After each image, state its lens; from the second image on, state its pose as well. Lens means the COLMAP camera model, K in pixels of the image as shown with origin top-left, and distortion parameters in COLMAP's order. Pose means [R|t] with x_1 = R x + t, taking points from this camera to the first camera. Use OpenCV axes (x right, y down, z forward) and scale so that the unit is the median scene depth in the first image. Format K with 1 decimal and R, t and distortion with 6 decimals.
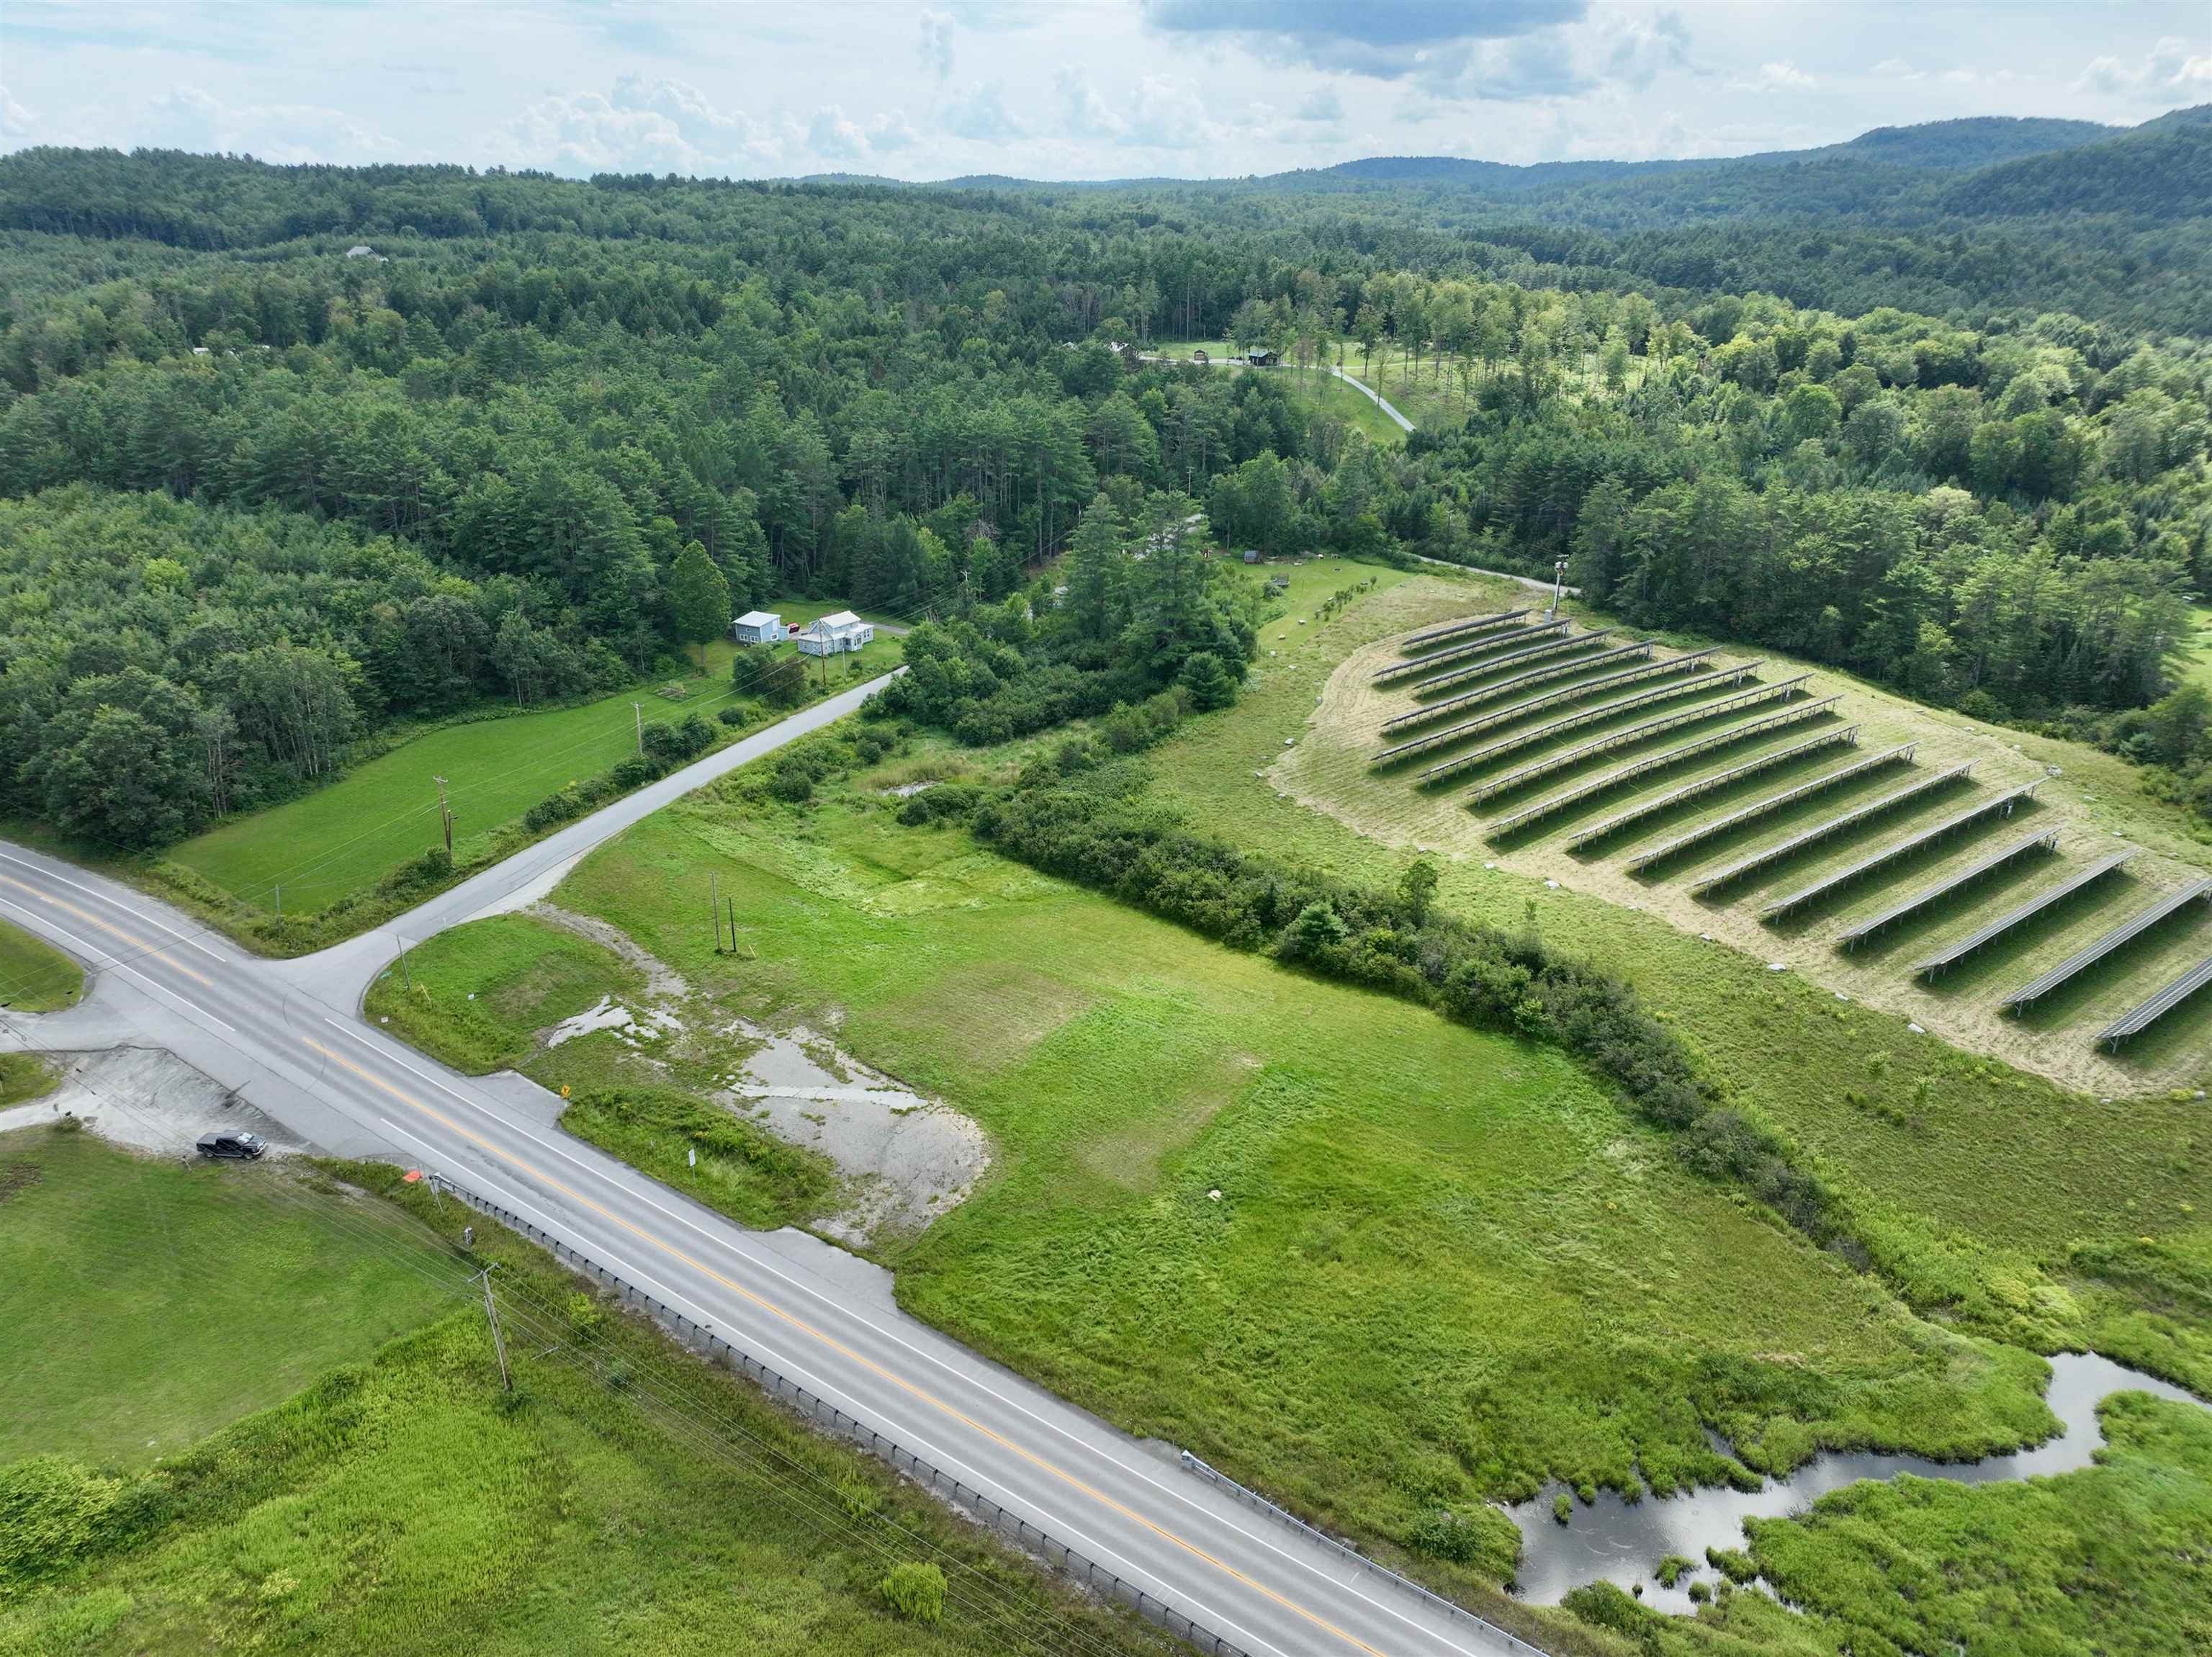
lens RADIAL K [[1546.0, 0, 1104.8], [0, 1546.0, 830.2], [0, 0, 1]] dist [-0.002811, 0.016667]
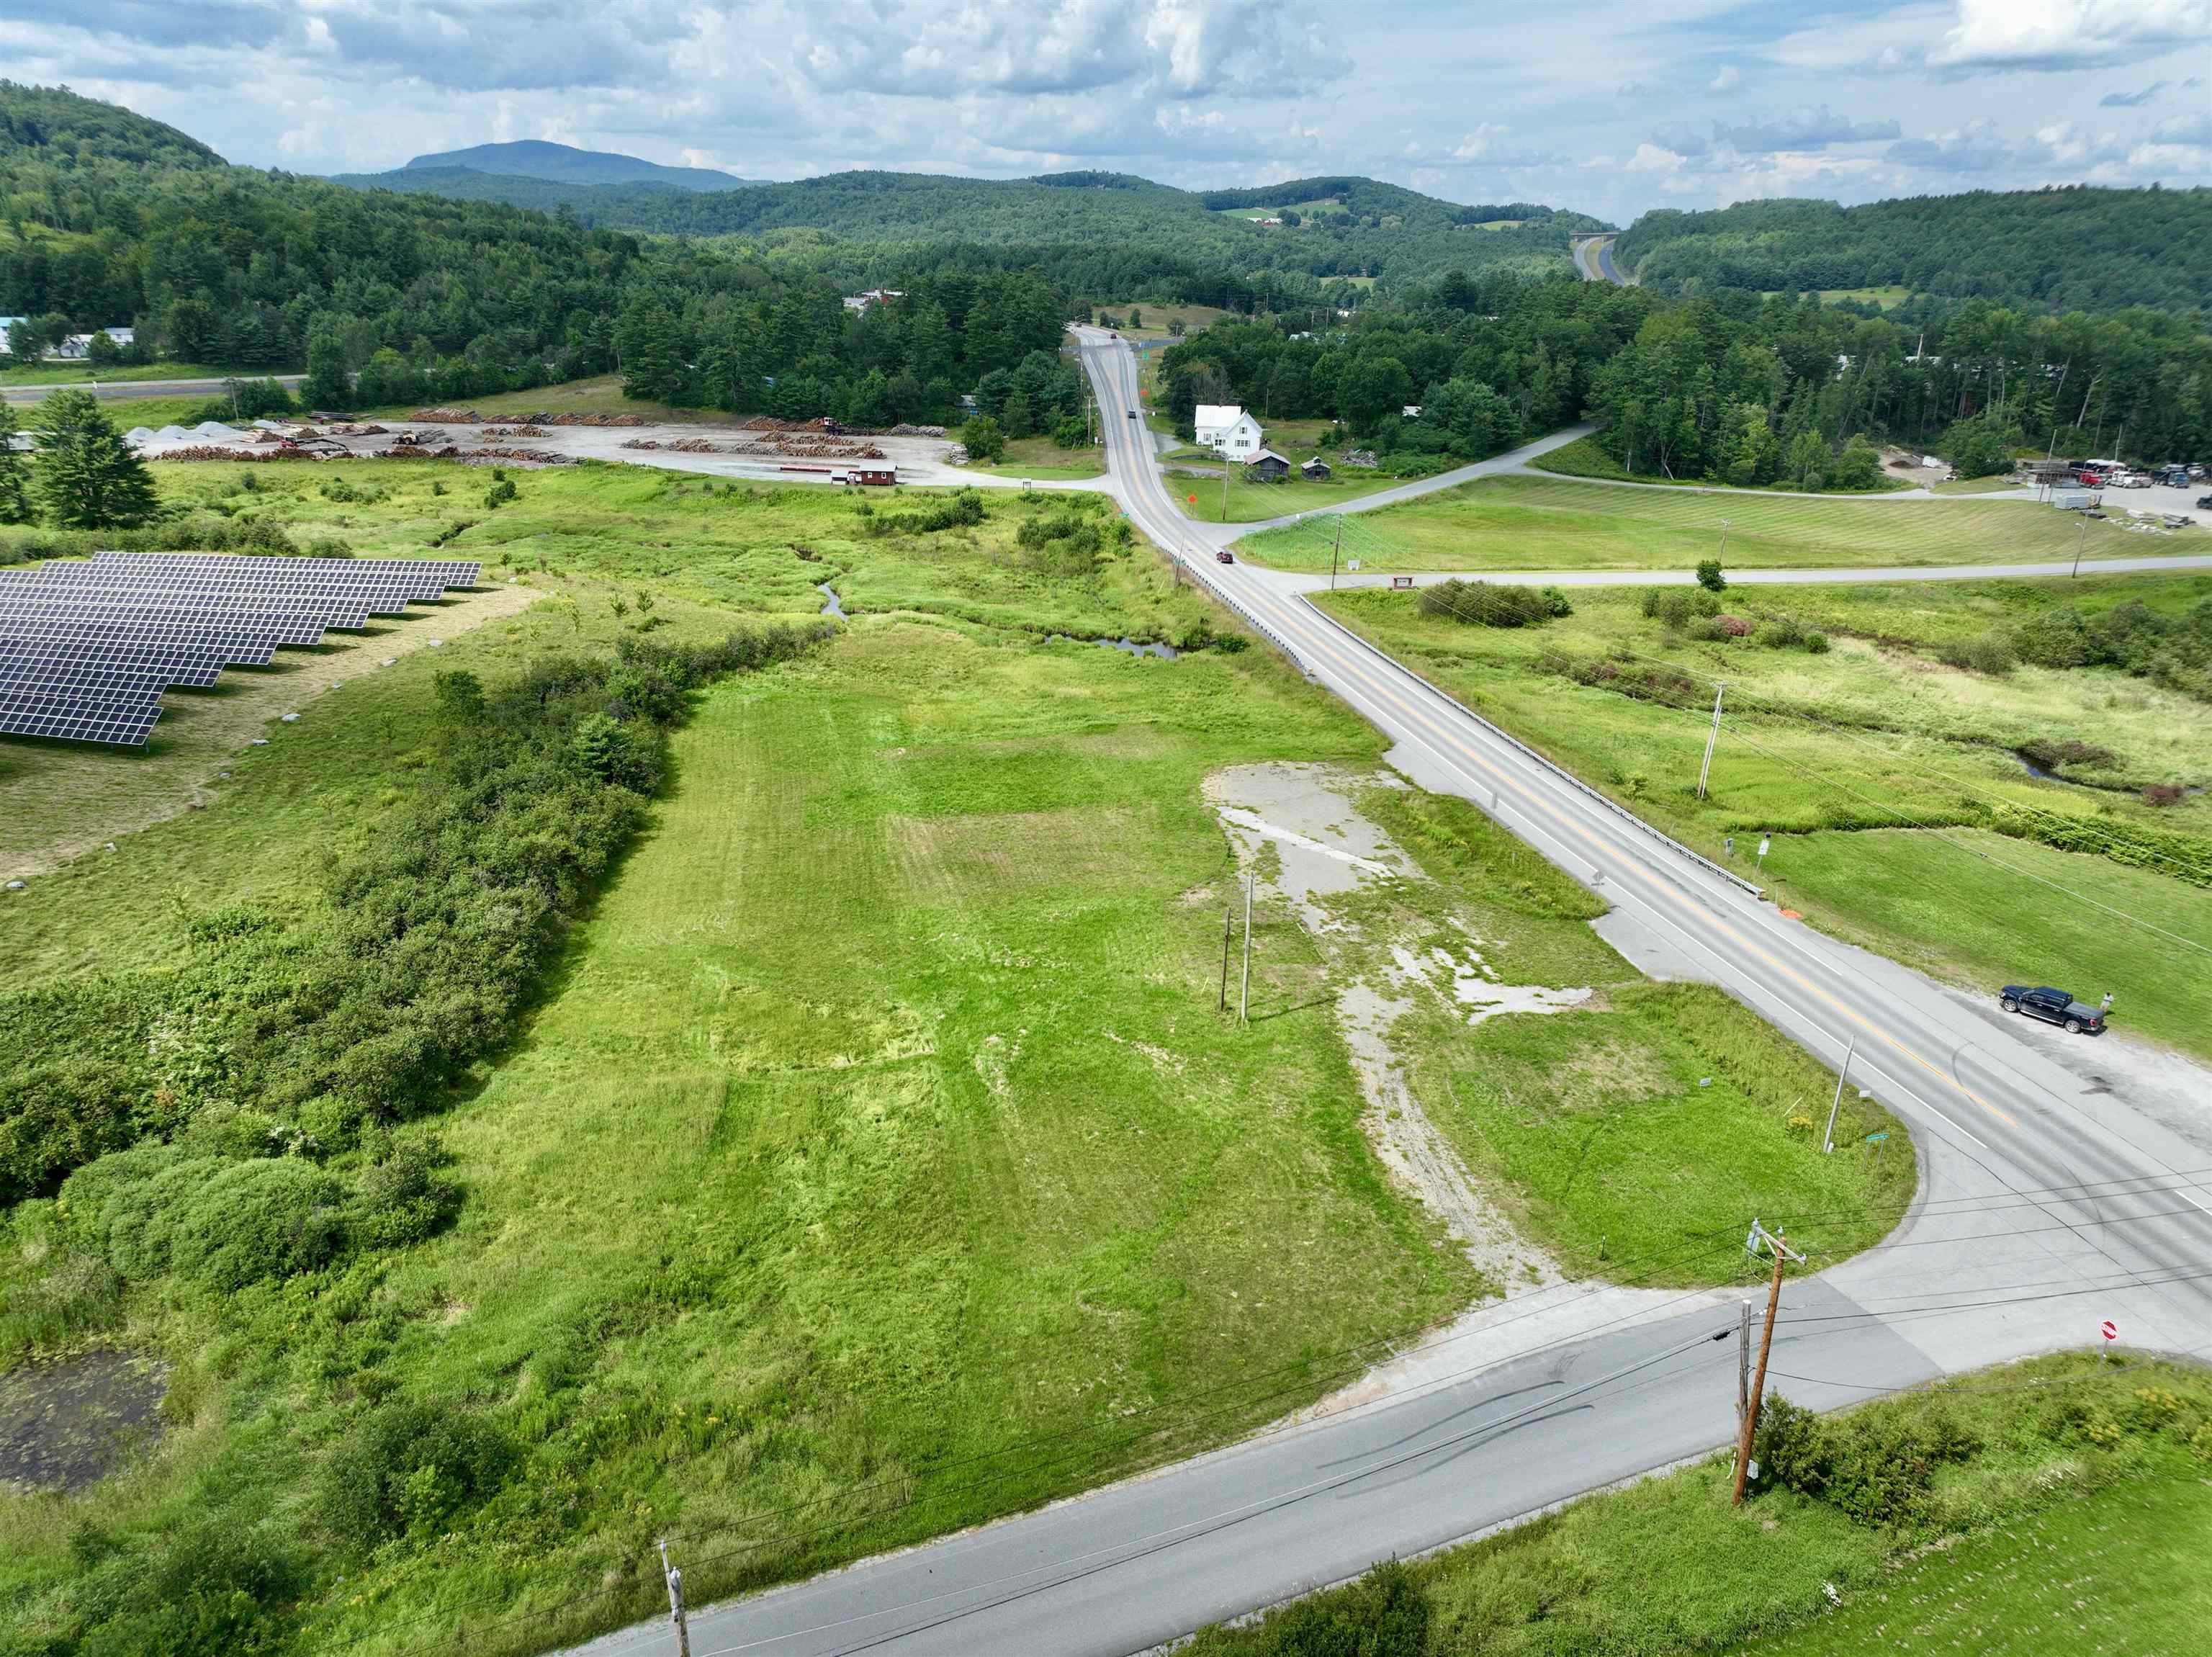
lens RADIAL K [[1546.0, 0, 1100.1], [0, 1546.0, 830.5], [0, 0, 1]] dist [-0.002811, 0.016667]
pose [[-0.729157, -0.264987, 0.630962, -0.582028], [0.227754, 0.775470, 0.588876, -0.327390], [-0.645336, 0.573087, -0.505087, 1.379439]]
